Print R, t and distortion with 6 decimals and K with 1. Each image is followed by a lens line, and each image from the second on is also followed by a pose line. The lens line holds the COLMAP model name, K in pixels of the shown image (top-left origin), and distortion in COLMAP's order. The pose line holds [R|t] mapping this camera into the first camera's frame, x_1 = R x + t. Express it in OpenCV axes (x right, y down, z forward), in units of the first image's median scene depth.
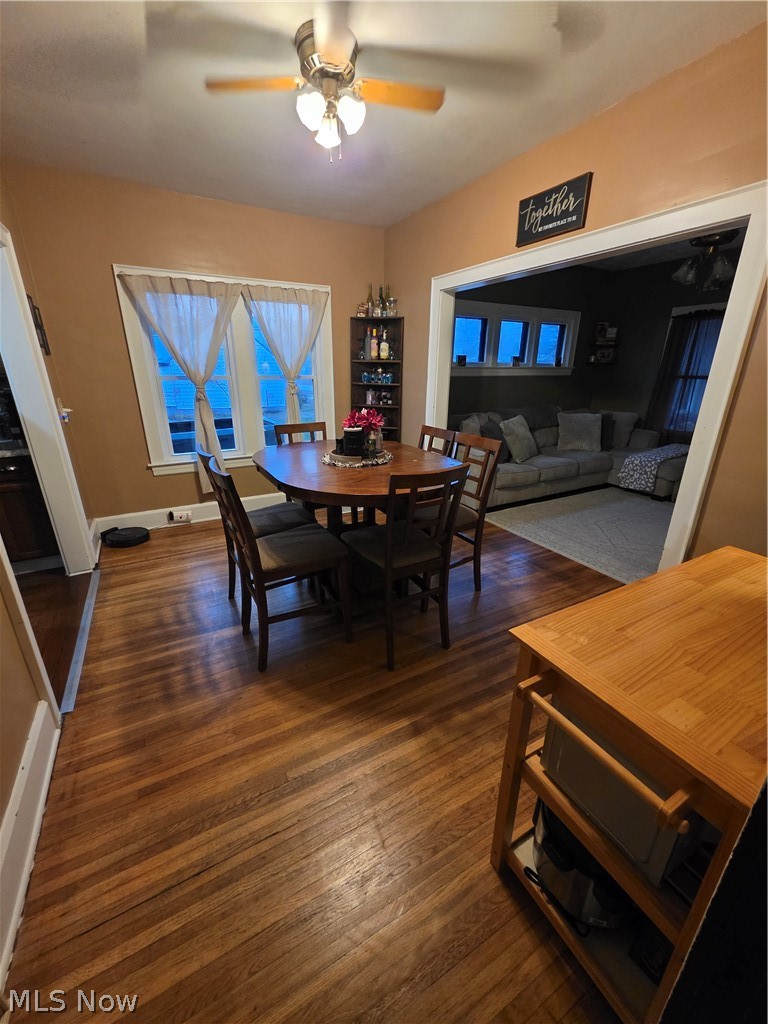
lens RADIAL K [[408.0, 0, 381.9], [0, 408.0, 513.3], [0, 0, 1]] dist [0.003297, -0.000604]
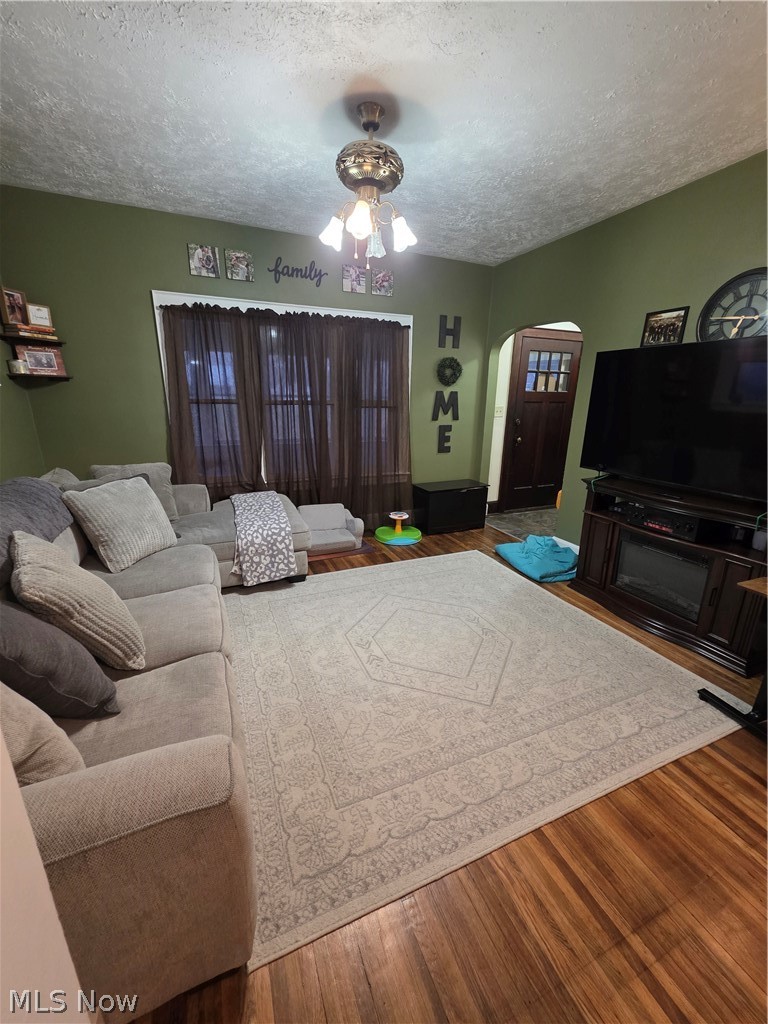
lens RADIAL K [[408.0, 0, 382.8], [0, 408.0, 518.0], [0, 0, 1]] dist [0.003297, -0.000604]
pose [[0.104390, -0.296857, 0.949199, 0.146497], [0.325645, 0.912003, 0.249411, -0.498547], [-0.939712, 0.283066, 0.191874, 1.400966]]
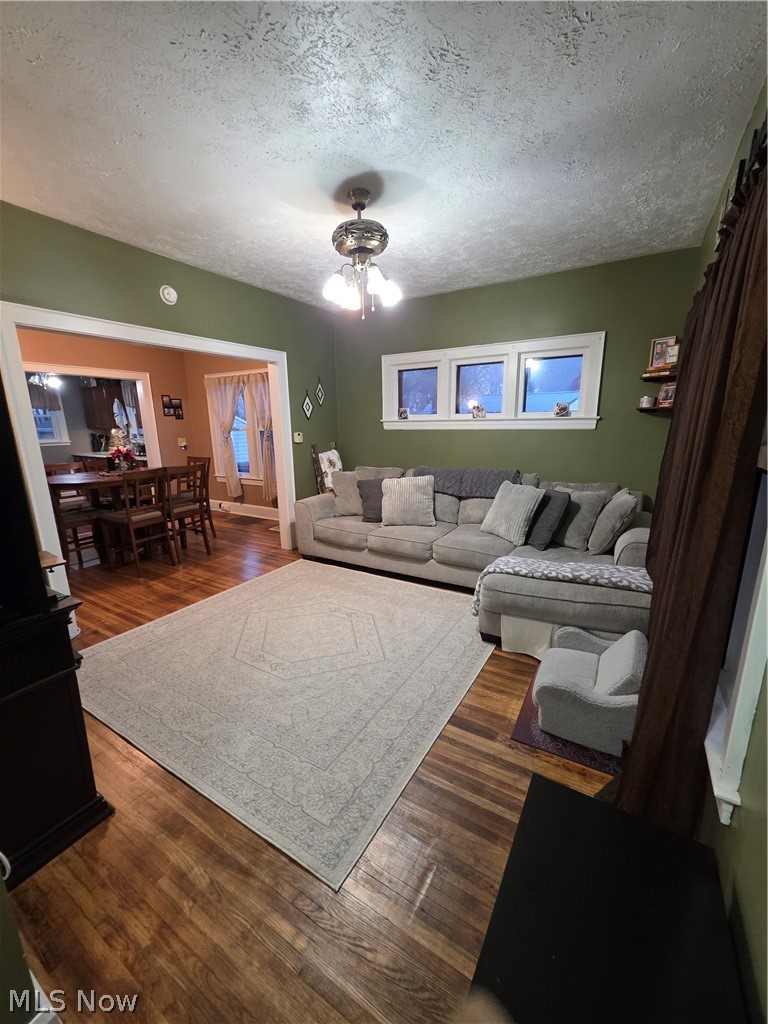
lens RADIAL K [[408.0, 0, 385.9], [0, 408.0, 513.7], [0, 0, 1]] dist [0.003297, -0.000604]
pose [[0.499908, 0.183757, -0.846360, 2.113530], [-0.277401, 0.959722, 0.044521, -0.372959], [0.820452, 0.212525, 0.530747, 1.055278]]
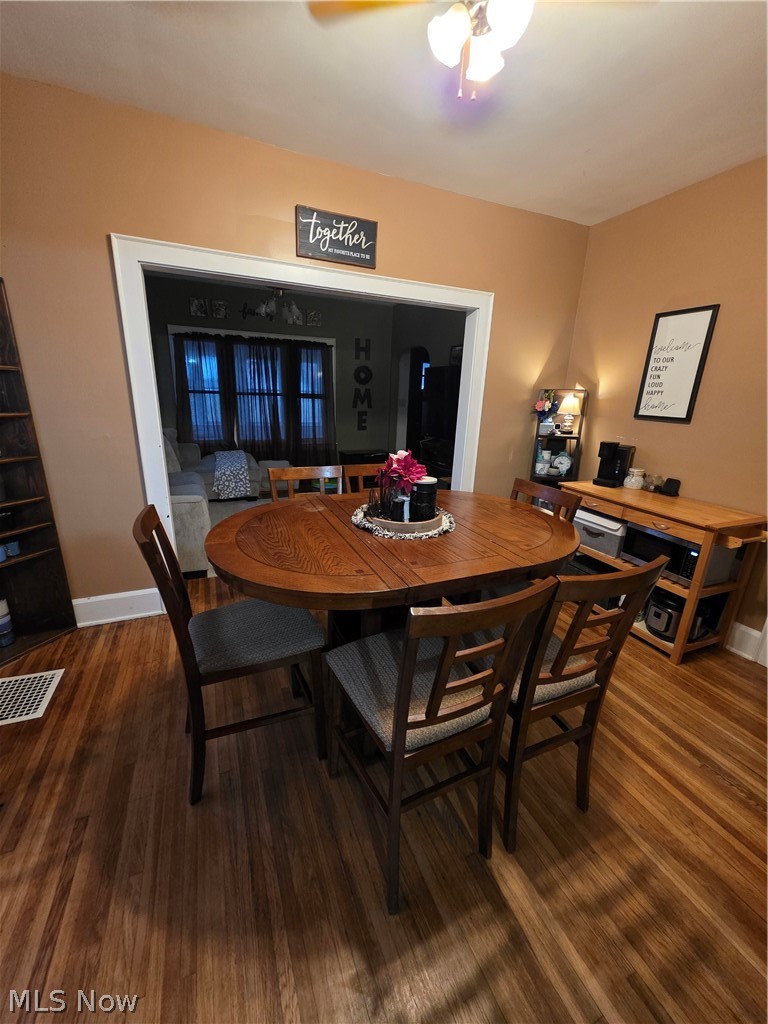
lens RADIAL K [[408.0, 0, 383.2], [0, 408.0, 516.0], [0, 0, 1]] dist [0.003297, -0.000604]
pose [[0.097986, -0.299510, 0.949048, -0.750236], [0.307866, 0.915981, 0.257288, -0.343229], [-0.946370, 0.266969, 0.181962, 0.917808]]
